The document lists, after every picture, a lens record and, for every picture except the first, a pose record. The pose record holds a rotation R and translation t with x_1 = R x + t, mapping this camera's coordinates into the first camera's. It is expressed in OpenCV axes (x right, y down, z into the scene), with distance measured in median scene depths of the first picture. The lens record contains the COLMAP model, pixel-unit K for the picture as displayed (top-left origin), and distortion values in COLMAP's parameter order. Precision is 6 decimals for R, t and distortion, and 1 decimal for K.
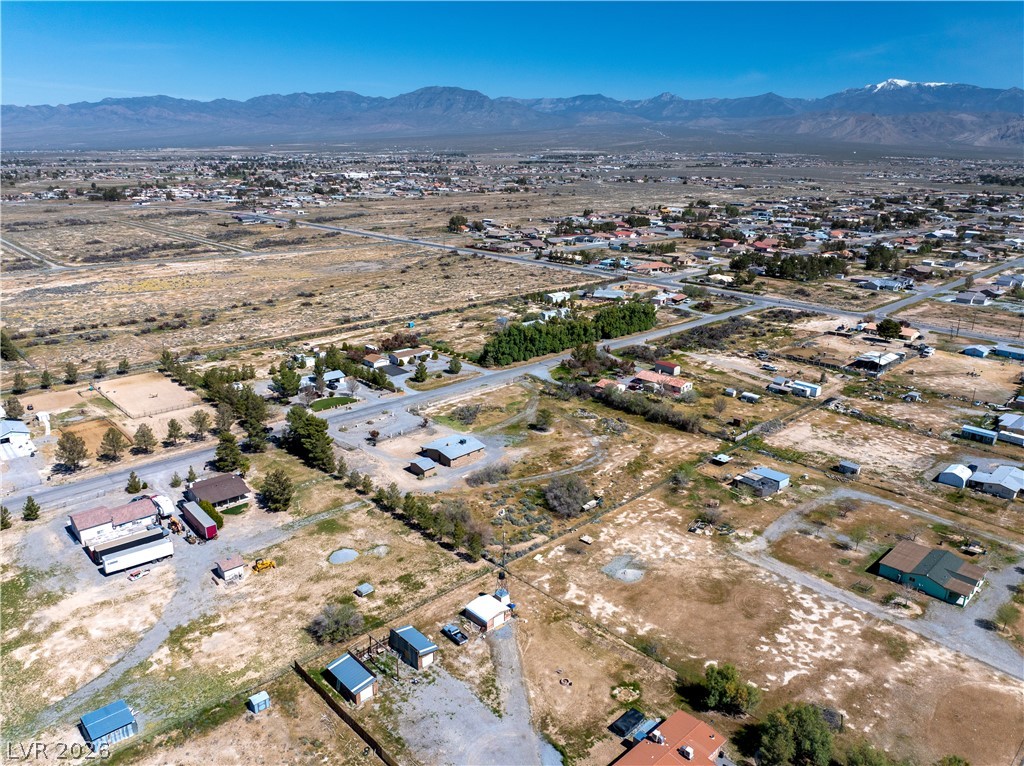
lens RADIAL K [[721.0, 0, 510.4], [0, 721.0, 384.7], [0, 0, 1]] dist [-0.039087, 0.006041]
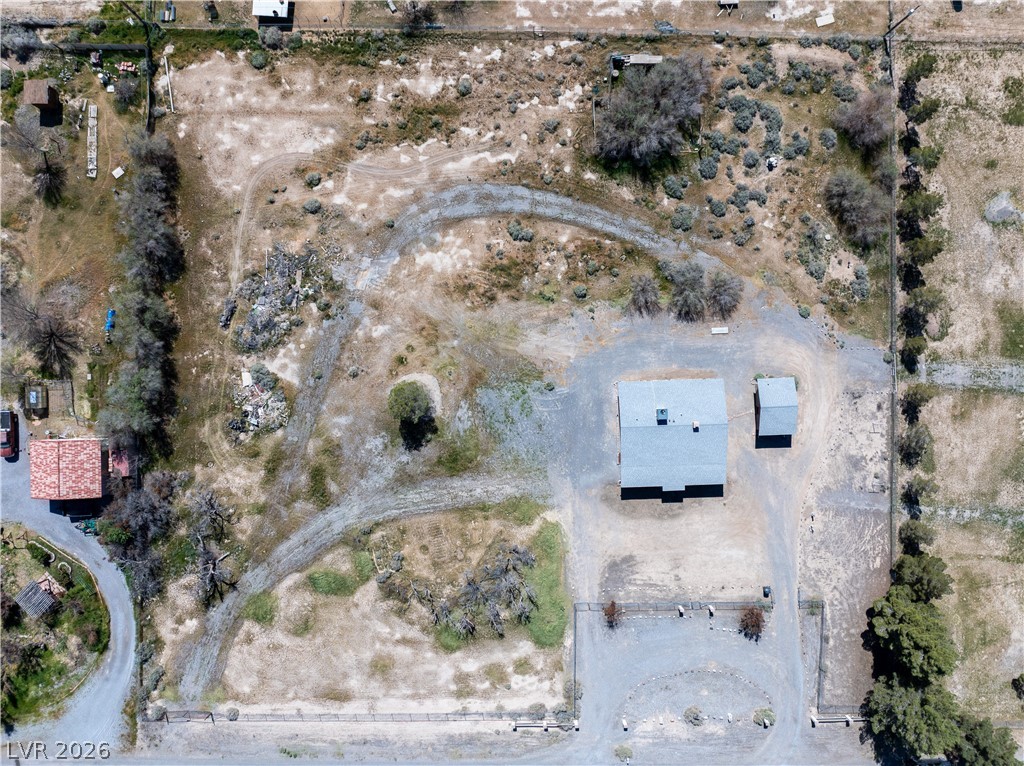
lens RADIAL K [[721.0, 0, 507.5], [0, 721.0, 377.2], [0, 0, 1]] dist [-0.039087, 0.006041]
pose [[-0.722623, -0.691211, -0.006574, 0.022602], [0.203459, -0.221776, 0.953635, -0.387732], [-0.660621, 0.687781, 0.300894, 1.006270]]
